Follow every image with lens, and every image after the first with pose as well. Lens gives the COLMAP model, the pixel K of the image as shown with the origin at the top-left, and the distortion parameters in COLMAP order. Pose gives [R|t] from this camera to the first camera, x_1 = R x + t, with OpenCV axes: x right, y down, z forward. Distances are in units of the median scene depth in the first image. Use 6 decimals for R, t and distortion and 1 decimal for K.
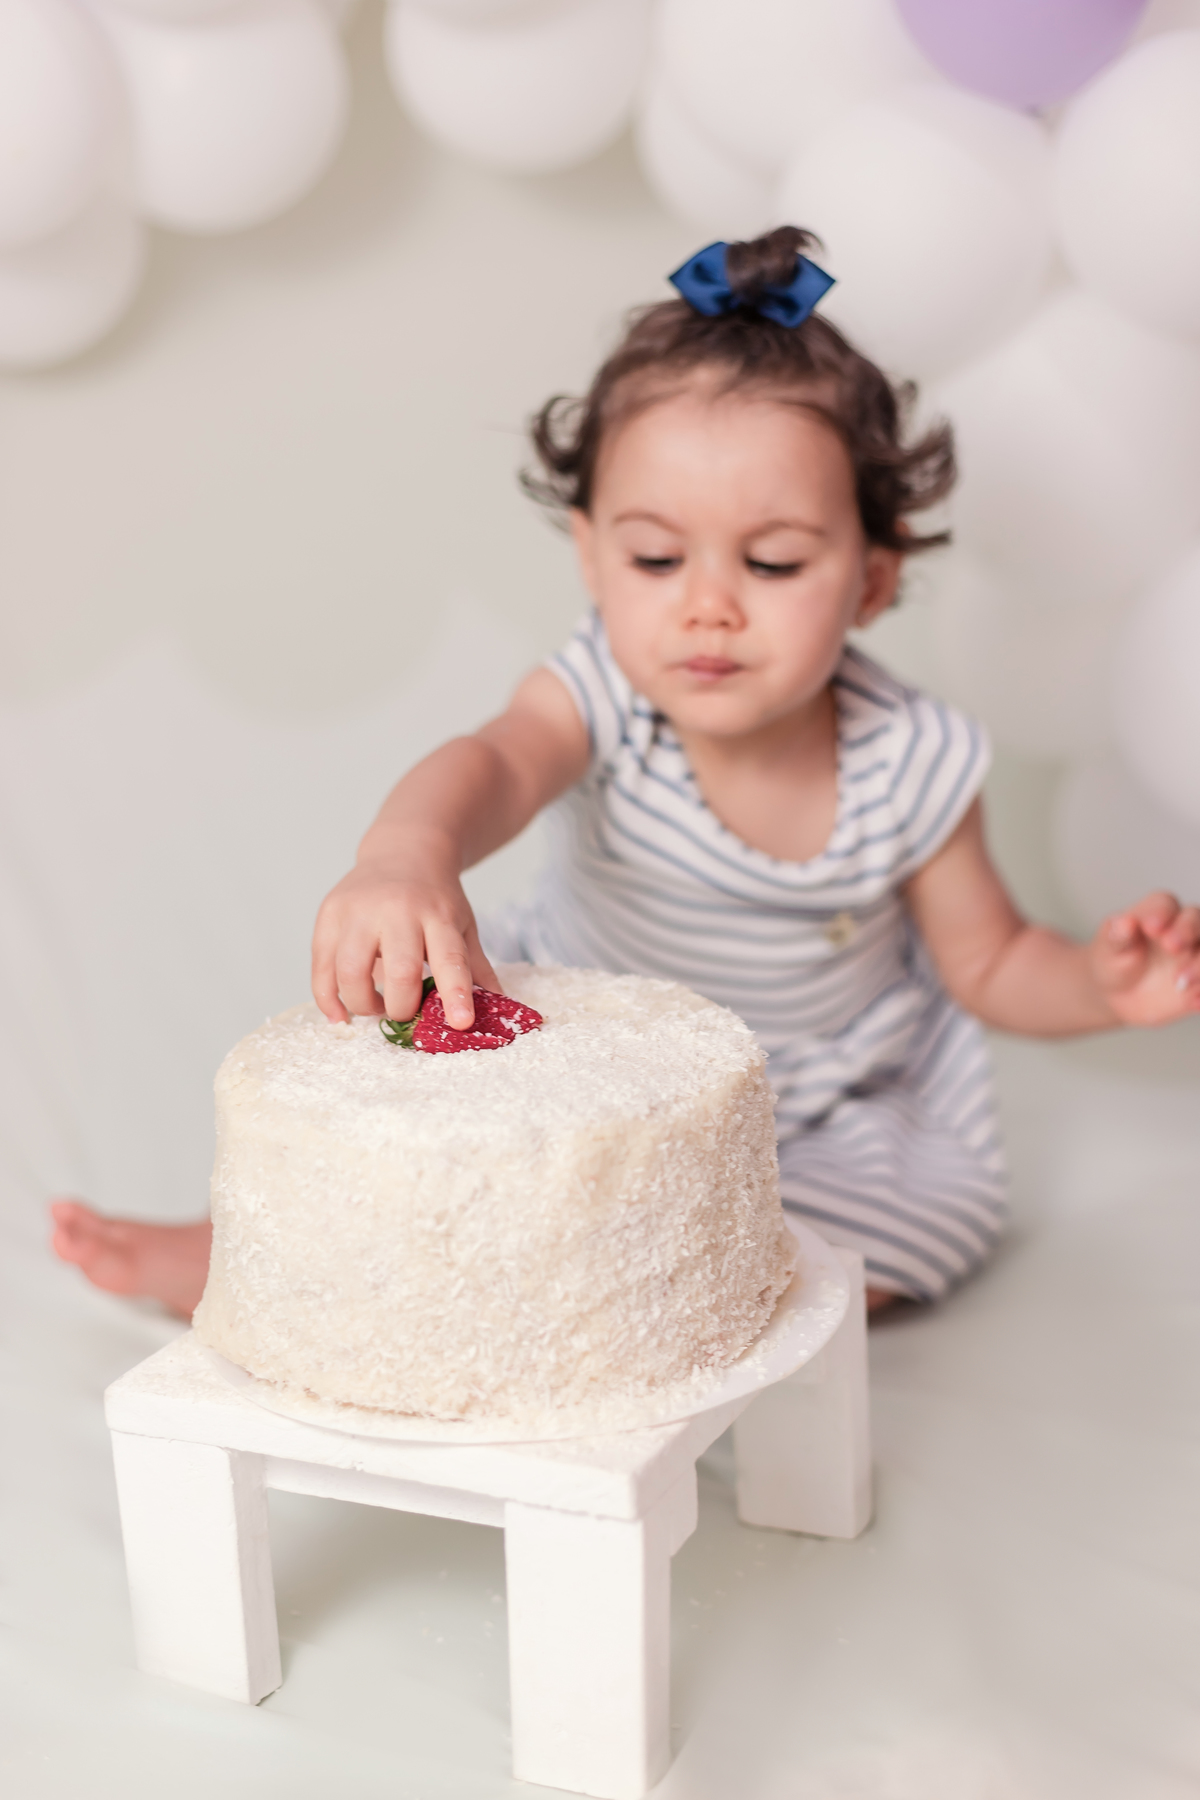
lens RADIAL K [[2583.9, 0, 600.0], [0, 2583.9, 900.0], [0, 0, 1]] dist [-0.000230, 0.004002]
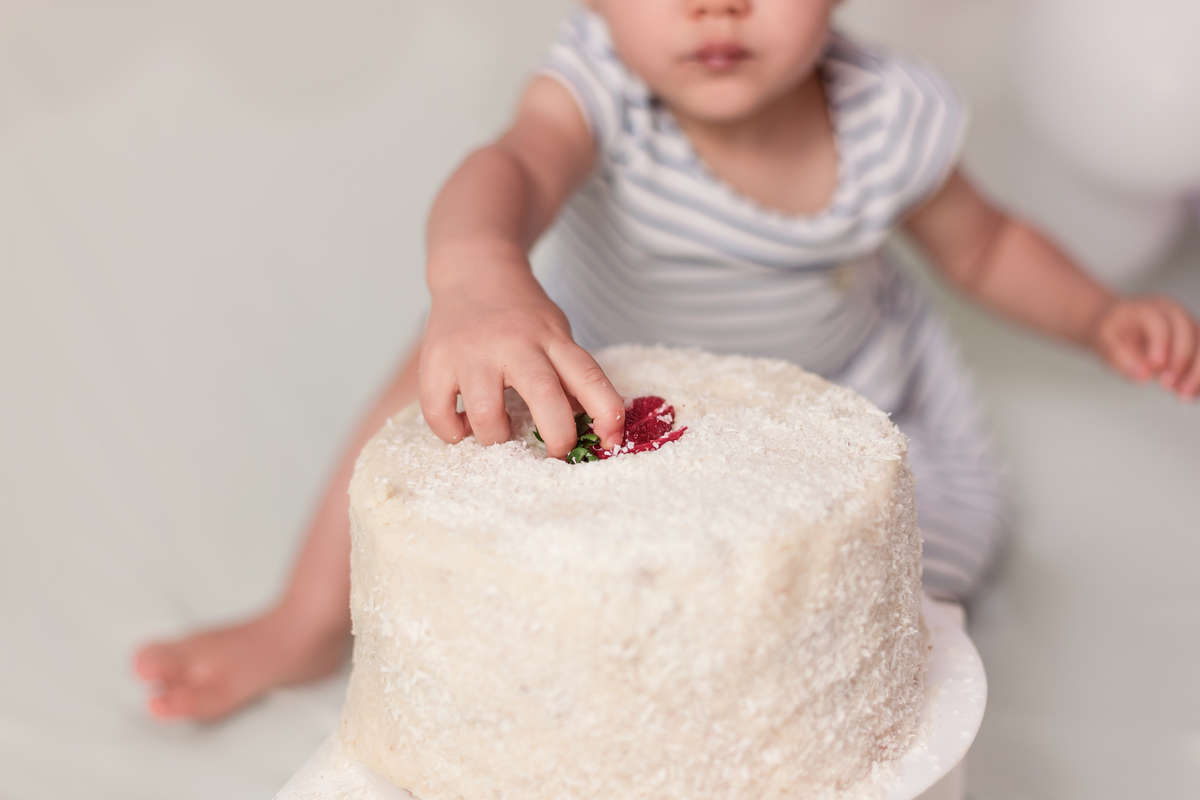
lens RADIAL K [[1722.6, 0, 600.0], [0, 1722.6, 400.0], [0, 0, 1]] dist [-0.000230, 0.004002]
pose [[0.993929, -0.053945, 0.095886, -0.124138], [0.044344, 0.994041, 0.099580, -0.027757], [-0.100687, -0.094724, 0.990399, 0.375412]]
